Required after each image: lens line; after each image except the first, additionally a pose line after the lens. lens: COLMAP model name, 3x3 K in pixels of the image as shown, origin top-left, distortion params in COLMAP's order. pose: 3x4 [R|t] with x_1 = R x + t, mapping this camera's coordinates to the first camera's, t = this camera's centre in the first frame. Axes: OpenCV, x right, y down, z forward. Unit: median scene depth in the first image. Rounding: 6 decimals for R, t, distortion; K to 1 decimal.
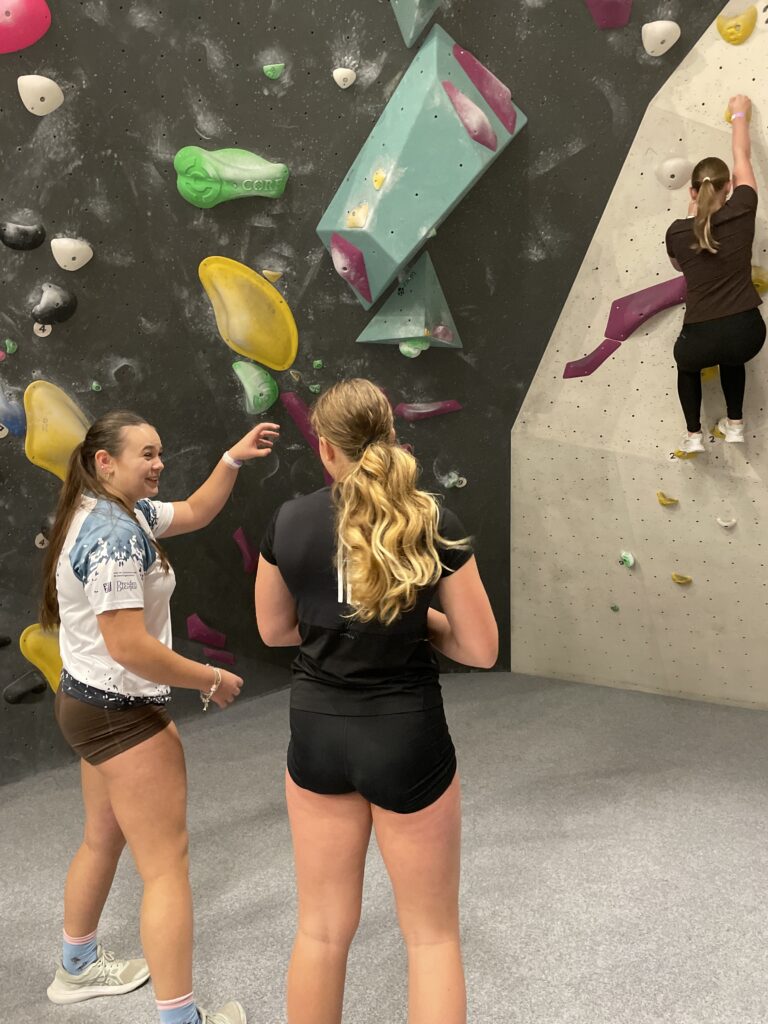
lens RADIAL K [[773.1, 0, 382.7], [0, 773.1, 509.4], [0, 0, 1]] dist [0.011843, -0.013531]
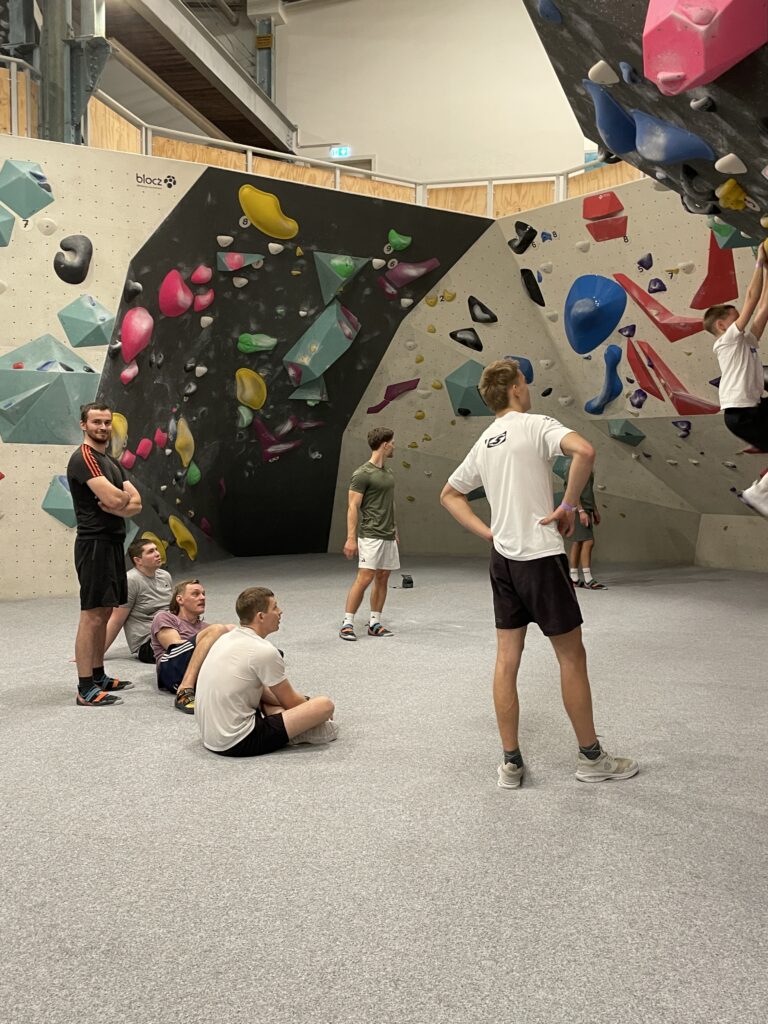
lens RADIAL K [[954.0, 0, 383.8], [0, 954.0, 512.6], [0, 0, 1]] dist [-0.004278, 0.000000]
pose [[0.931924, -0.021245, 0.362031, -0.946153], [0.004669, 0.998903, 0.046599, 0.001721], [-0.362623, -0.041737, 0.931001, -2.133493]]
